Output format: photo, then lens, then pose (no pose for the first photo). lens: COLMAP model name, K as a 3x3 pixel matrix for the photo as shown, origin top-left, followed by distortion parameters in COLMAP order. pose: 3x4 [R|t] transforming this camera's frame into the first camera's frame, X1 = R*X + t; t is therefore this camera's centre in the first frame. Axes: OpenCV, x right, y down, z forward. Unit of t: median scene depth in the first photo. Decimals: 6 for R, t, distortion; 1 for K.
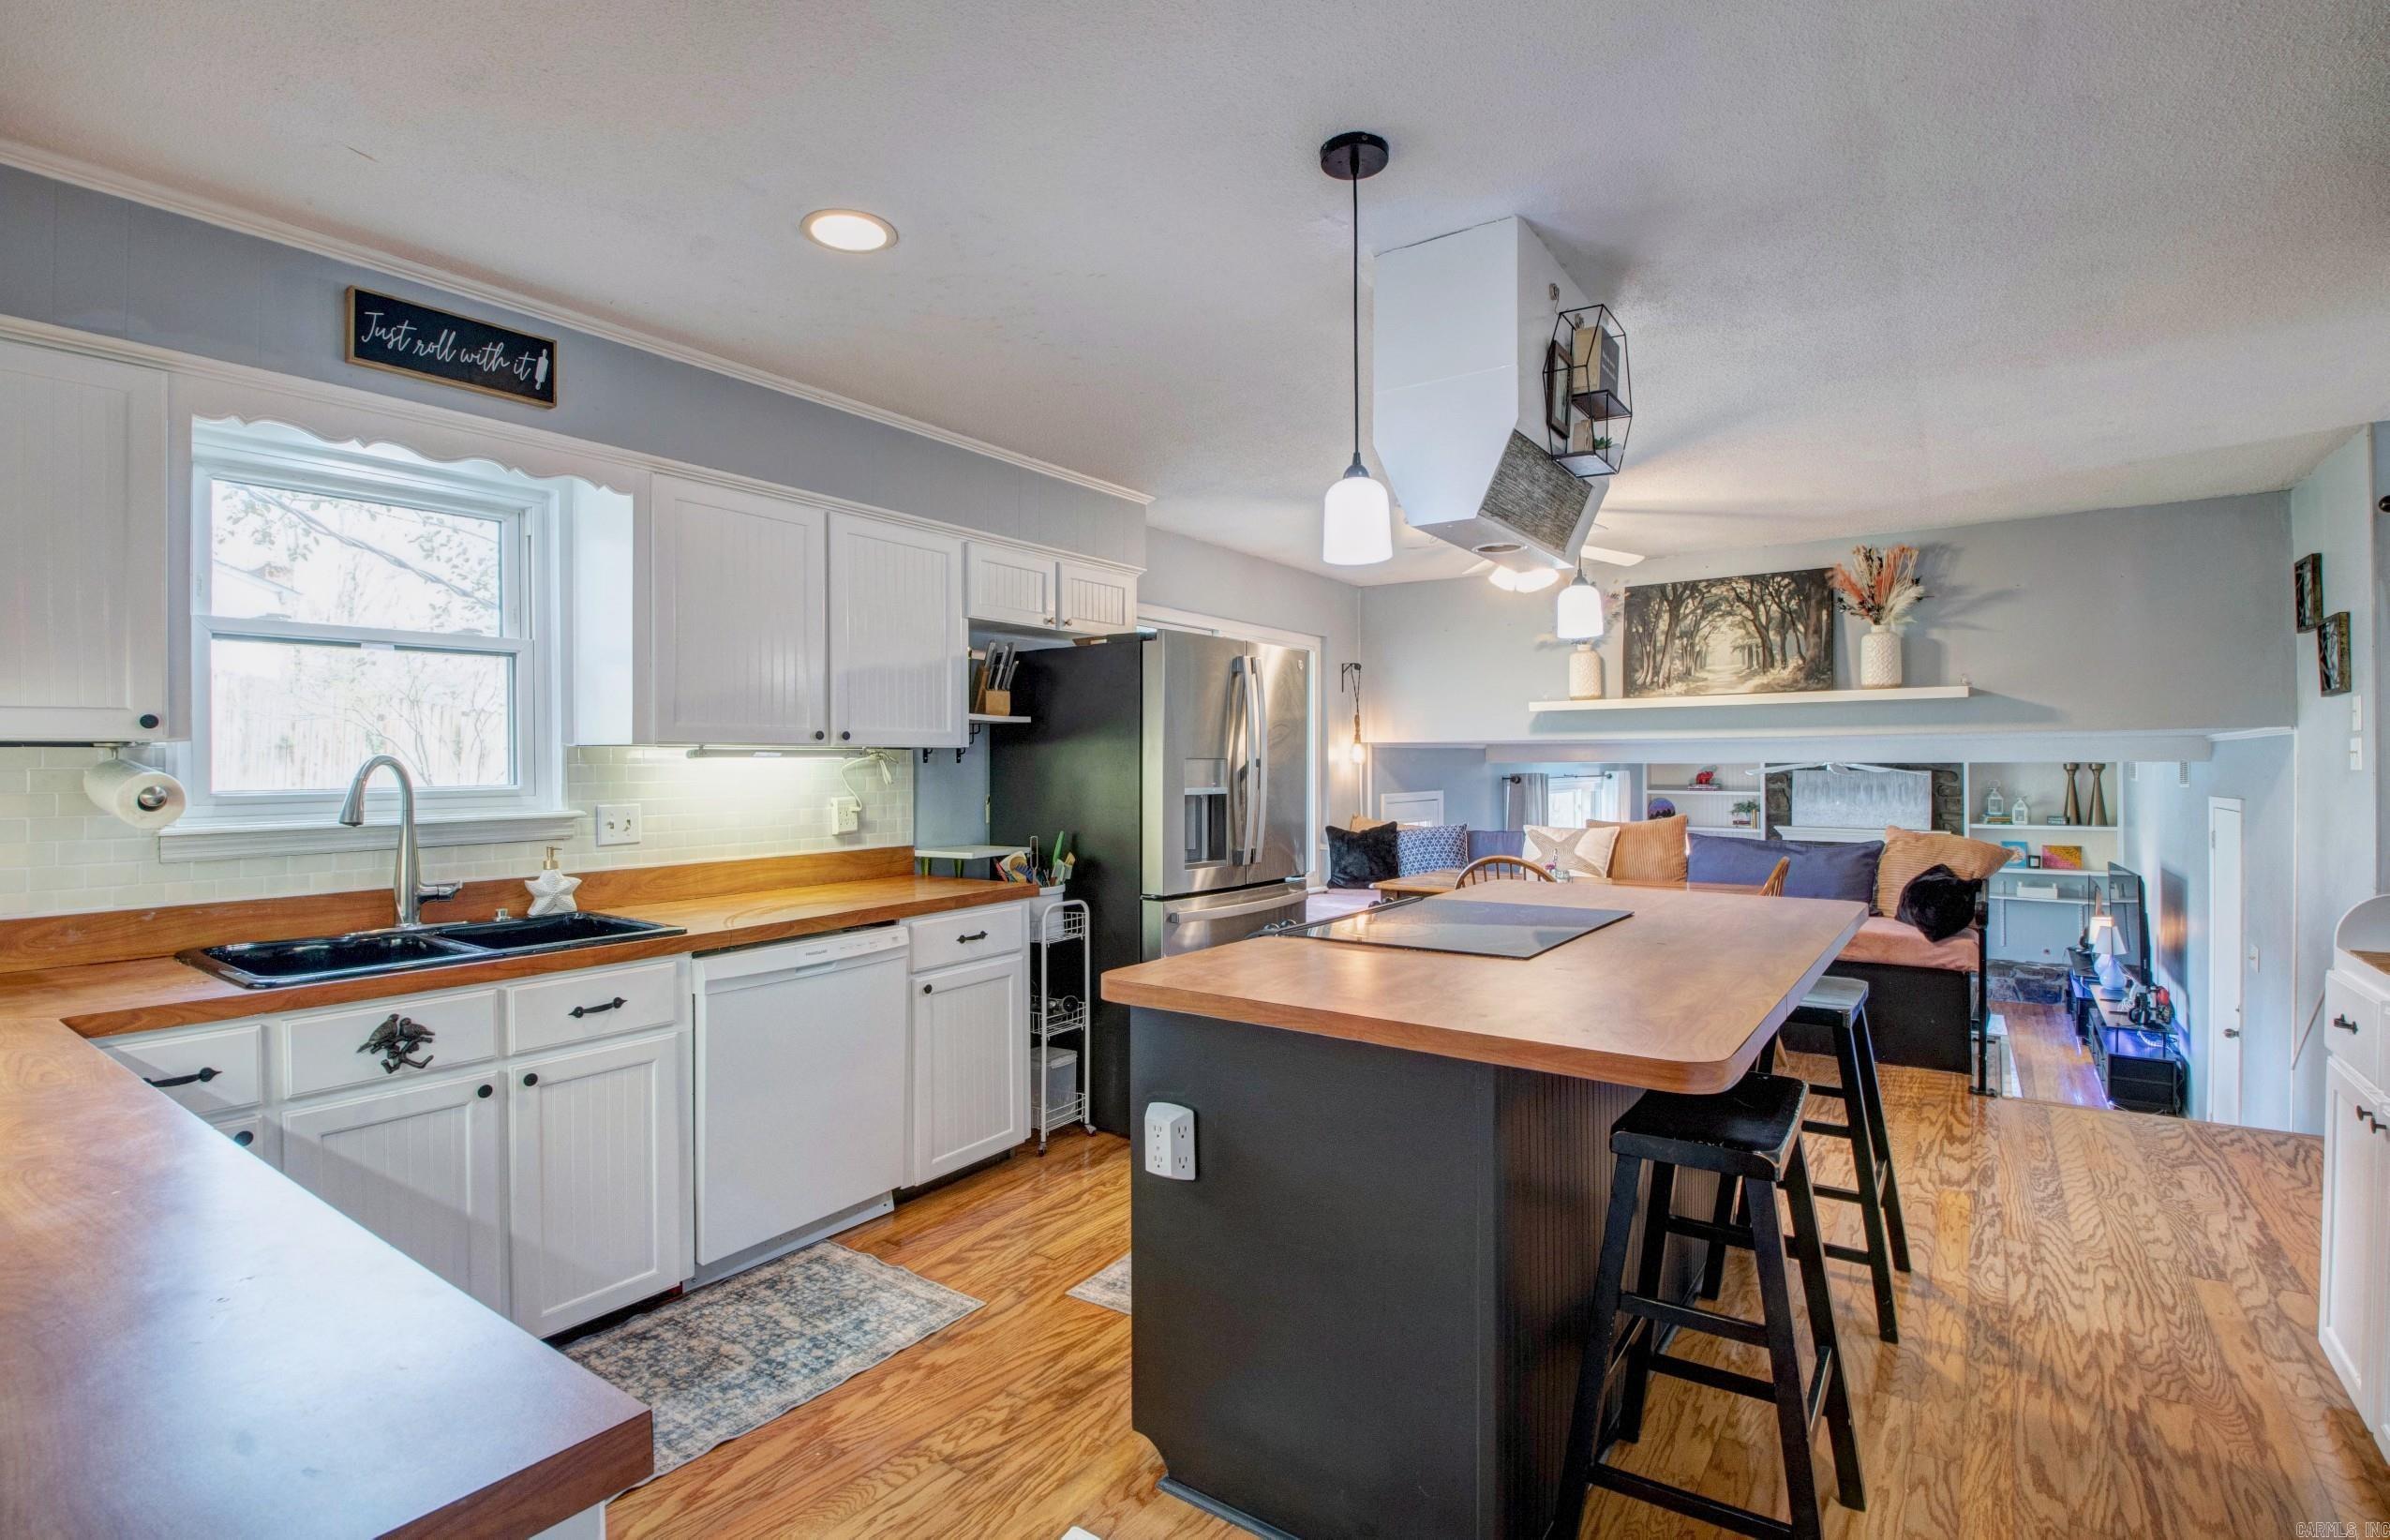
lens RADIAL K [[1112.3, 0, 1185.7], [0, 1112.3, 766.7], [0, 0, 1]] dist [0.007919, -0.019103]
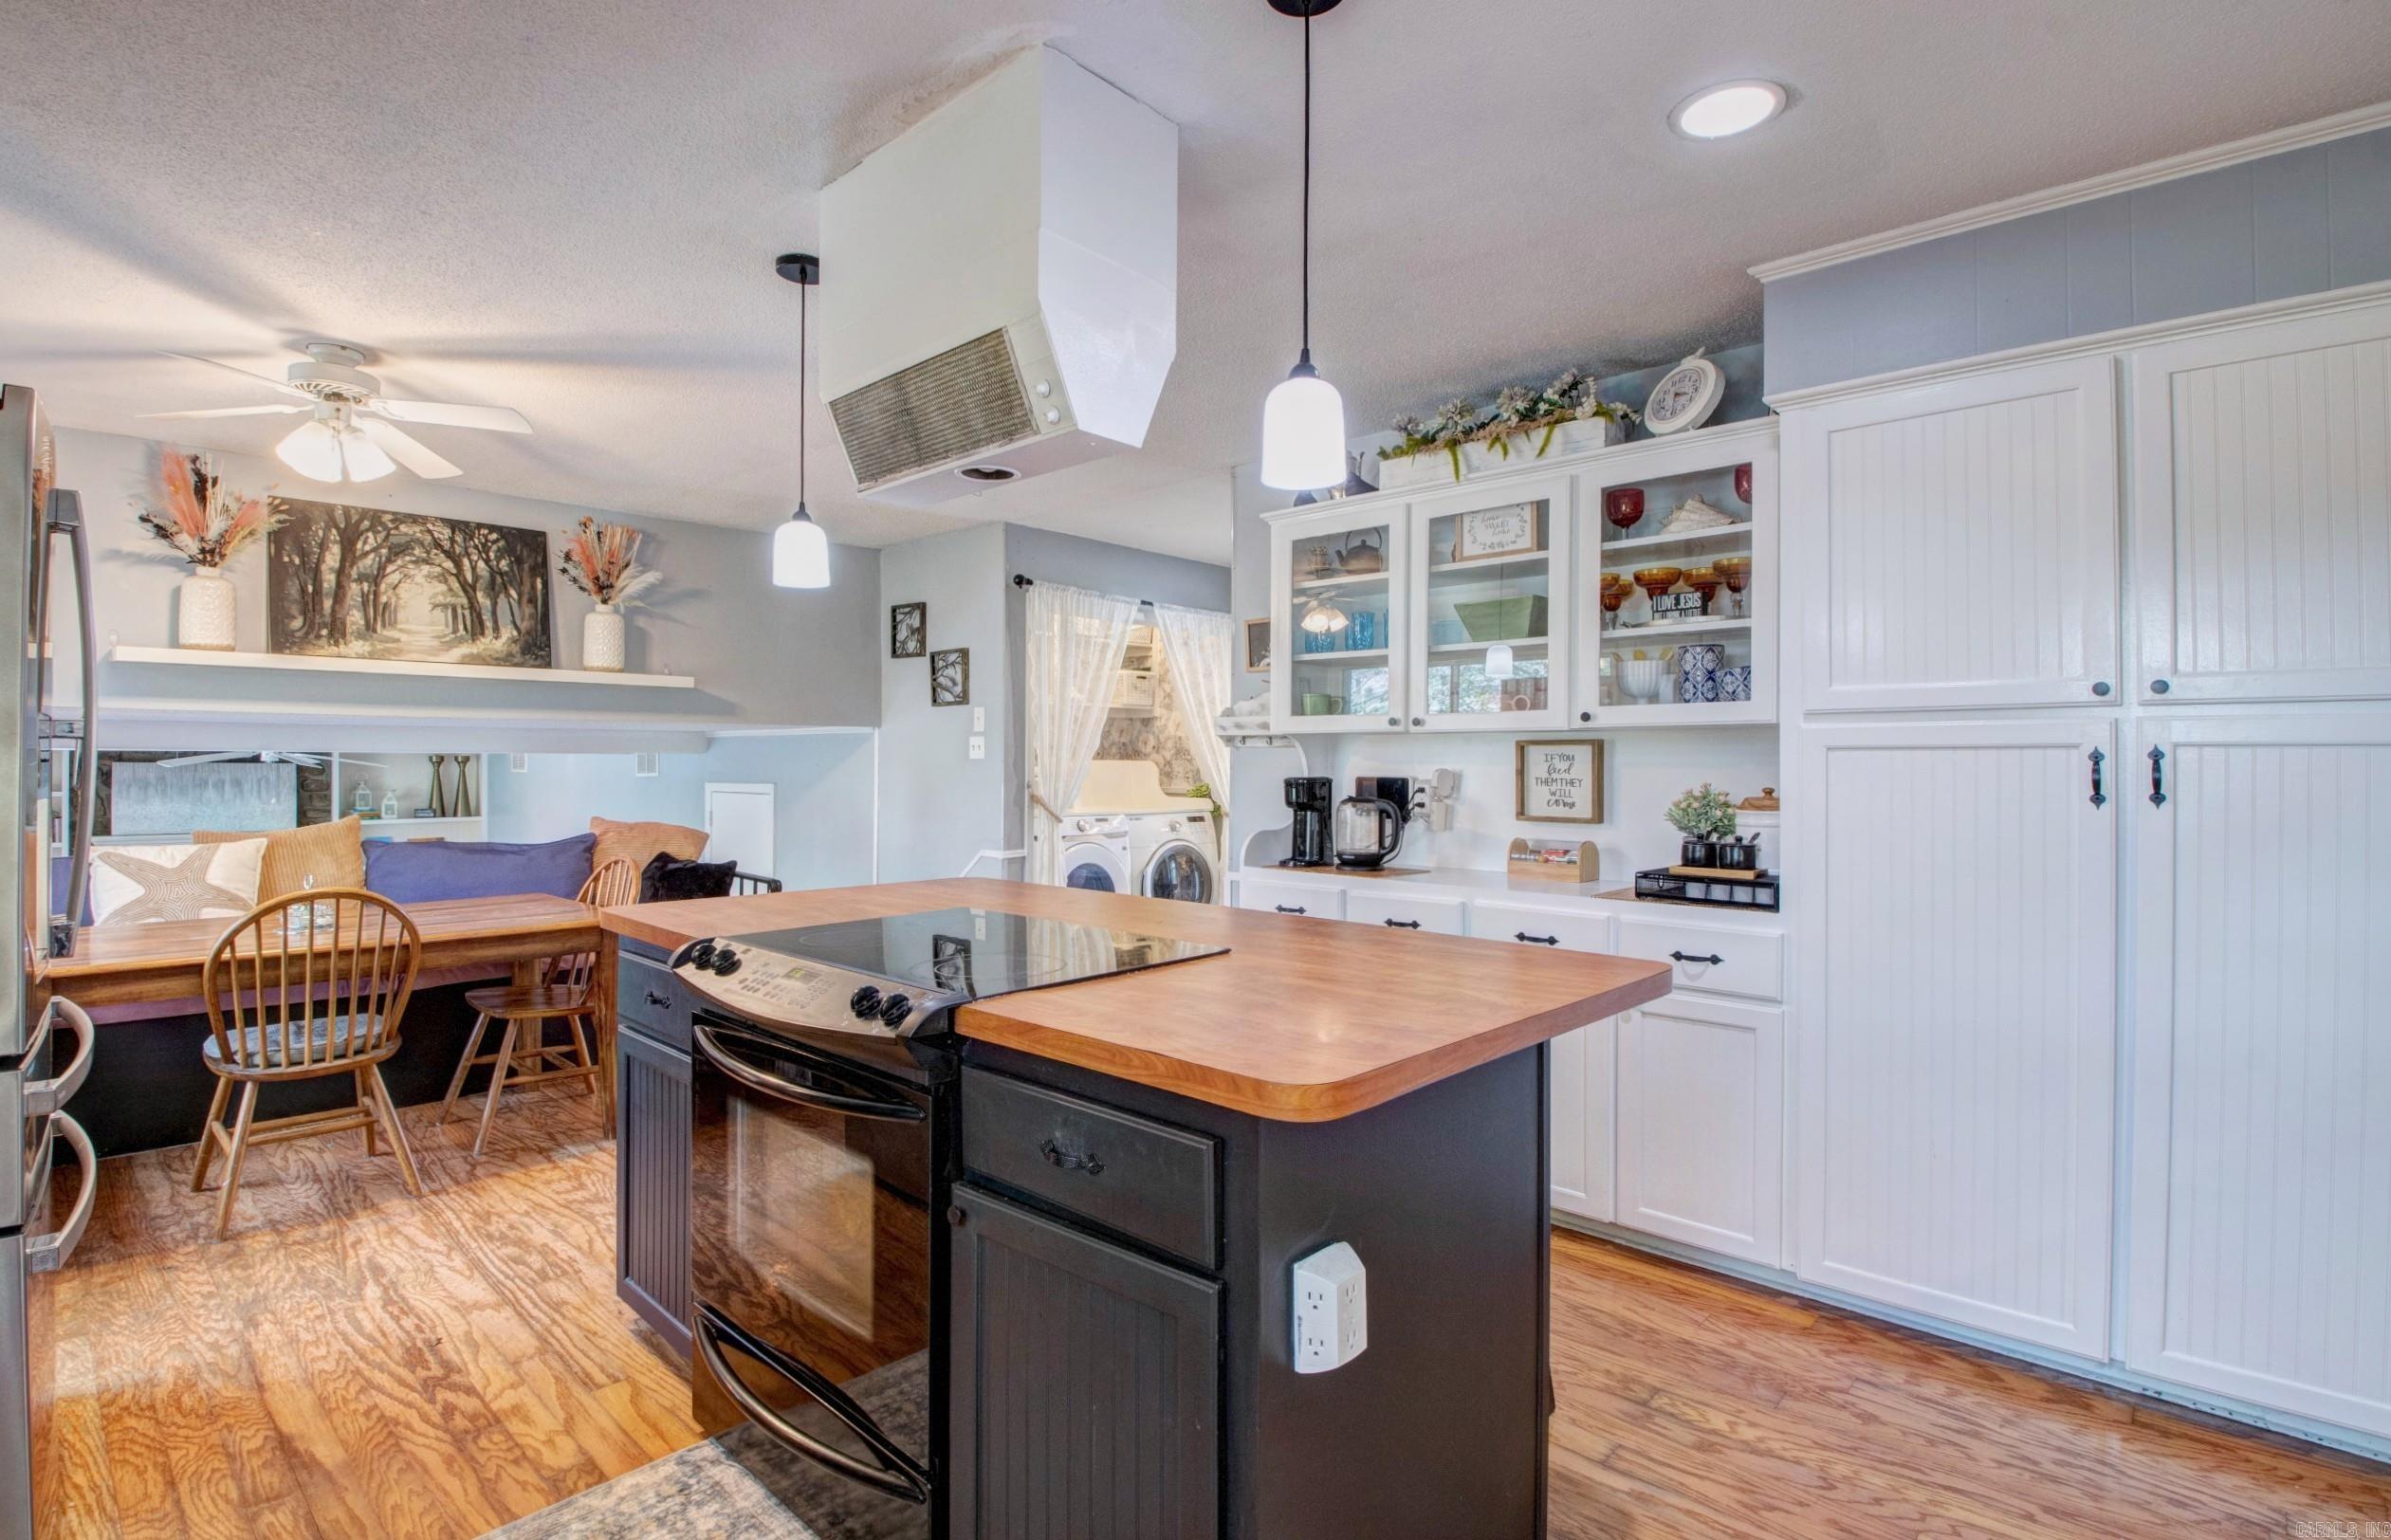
lens RADIAL K [[1112.7, 0, 1165.5], [0, 1112.7, 749.8], [0, 0, 1]] dist [0.007919, -0.019103]
pose [[0.137882, 0.014488, 0.990343, -0.222350], [-0.002571, 0.999895, -0.014270, 0.007359], [-0.990445, -0.000579, 0.137905, 0.357750]]
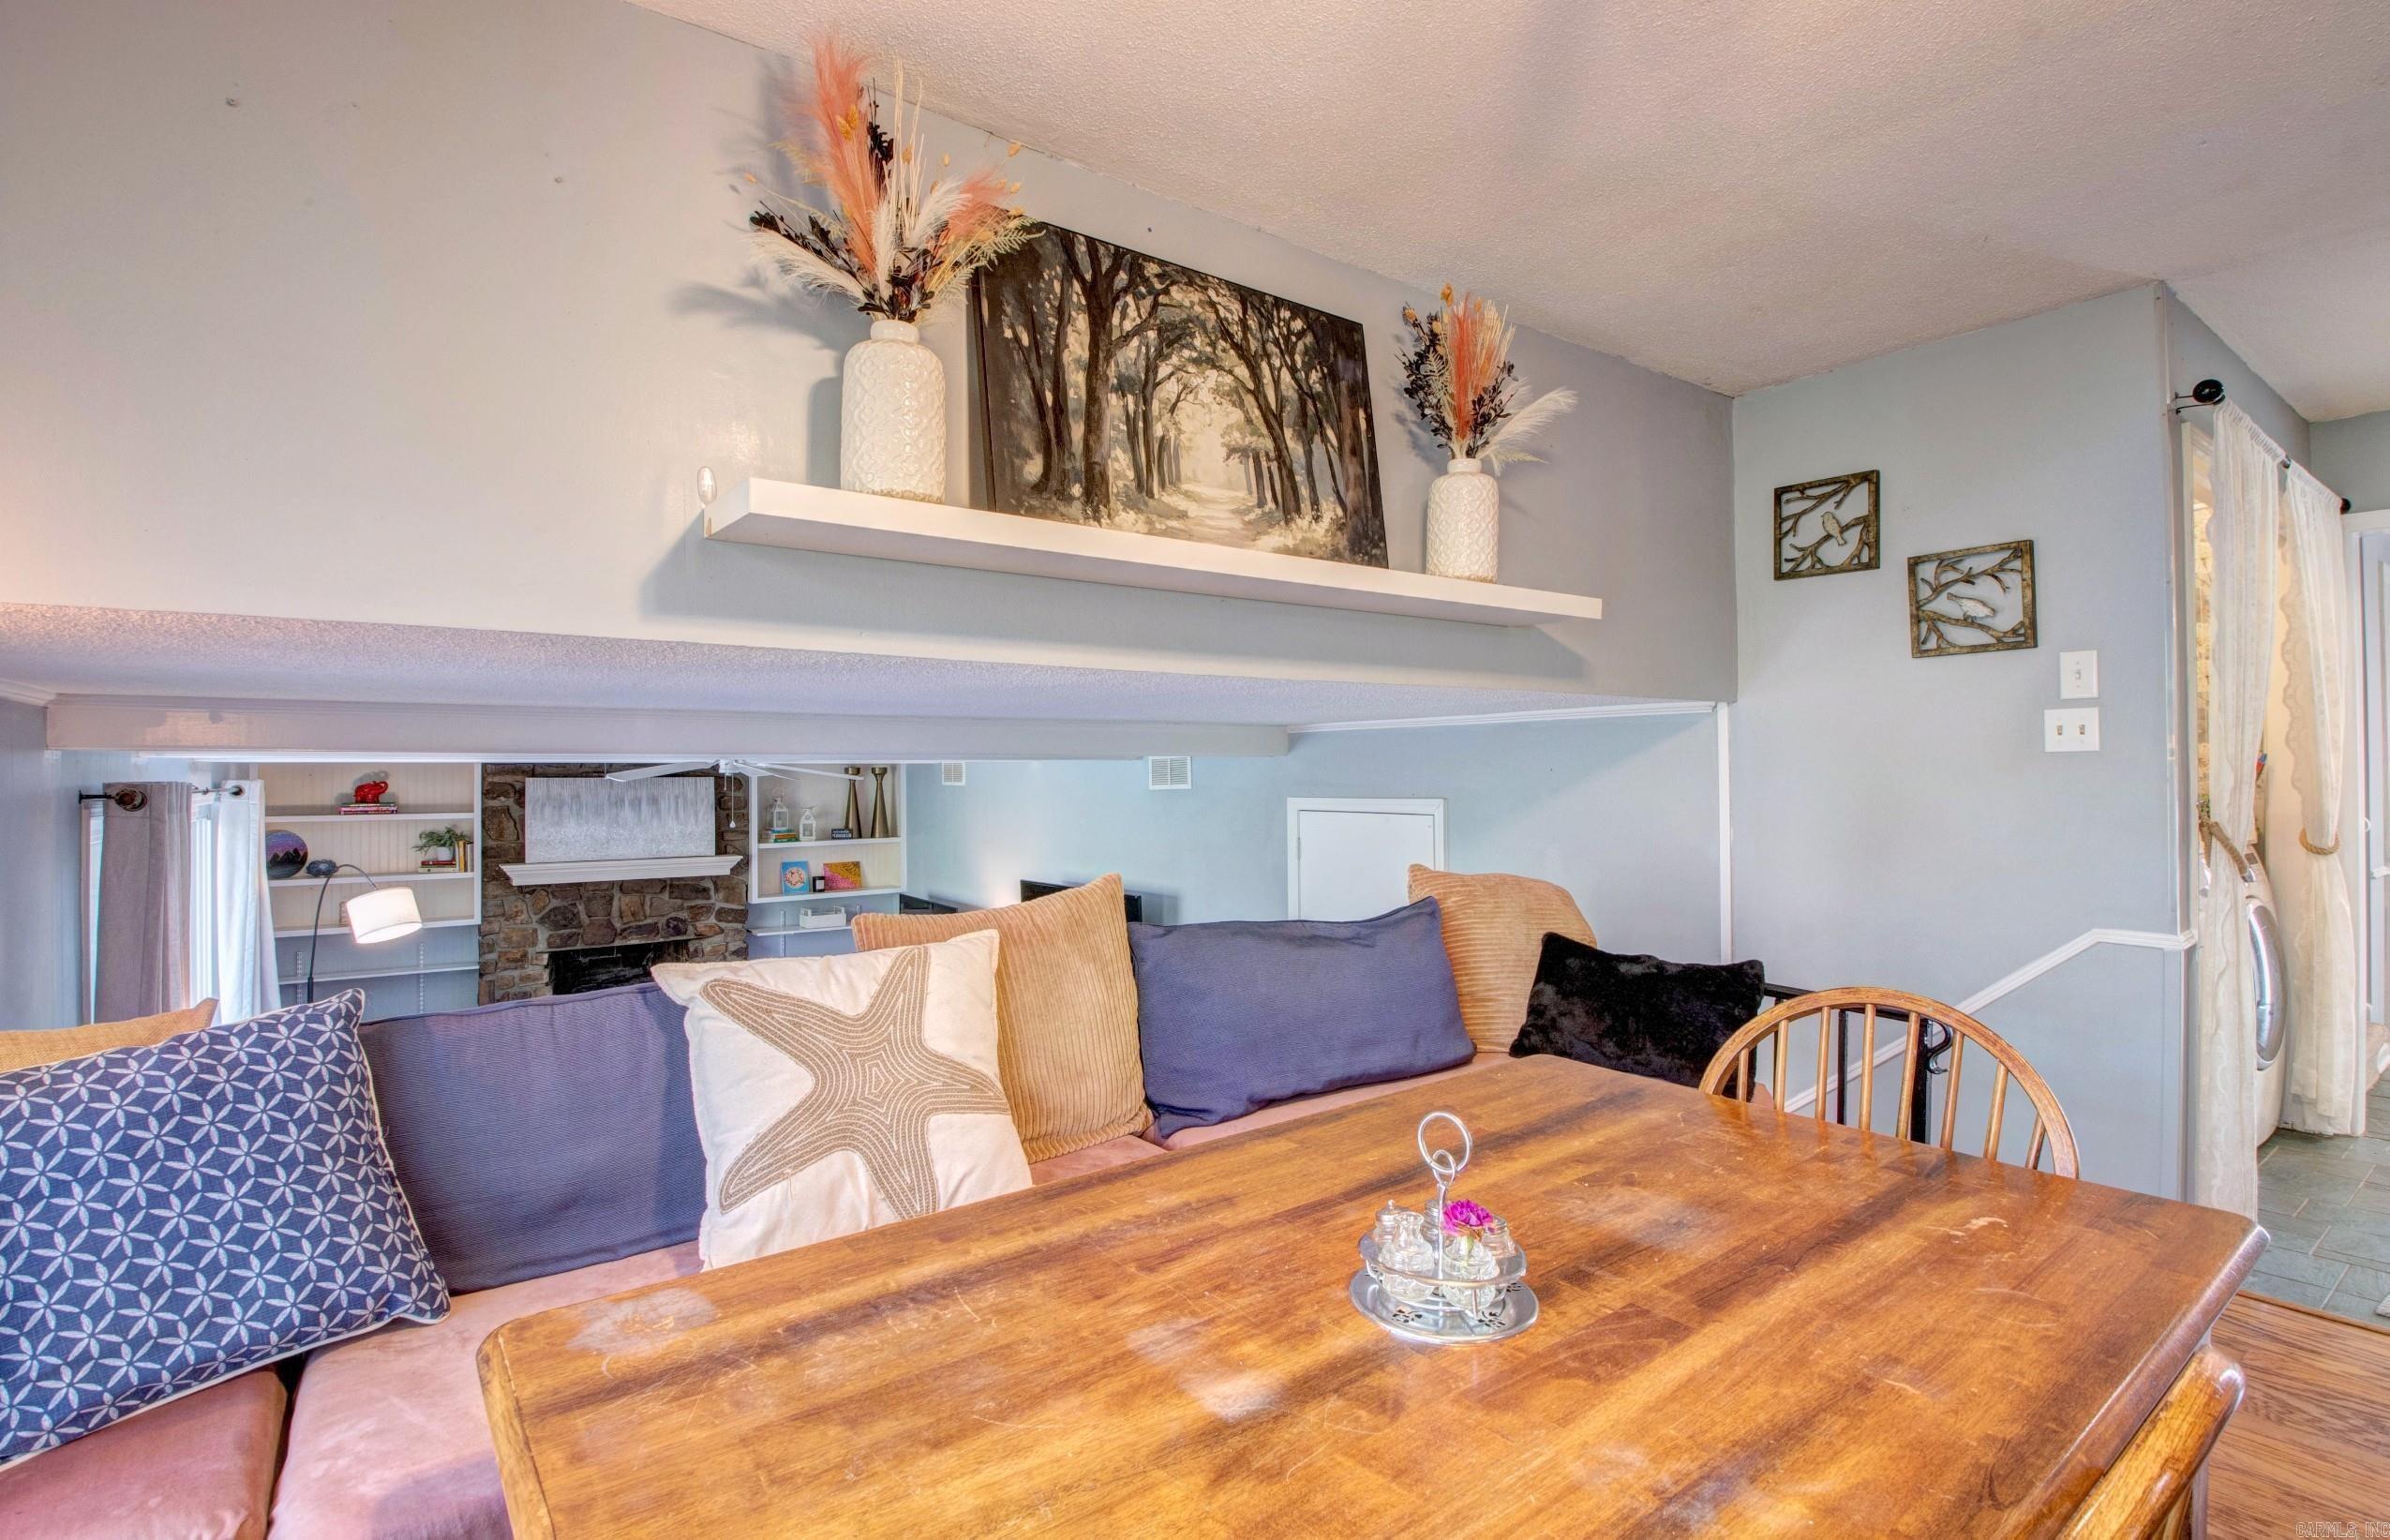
lens RADIAL K [[1112.3, 0, 1191.4], [0, 1112.3, 754.1], [0, 0, 1]] dist [0.007919, -0.019103]
pose [[0.318439, 0.015637, 0.947814, 0.109904], [0.007051, 0.999797, -0.018864, 0.009572], [-0.947917, 0.012690, 0.318265, 0.866120]]
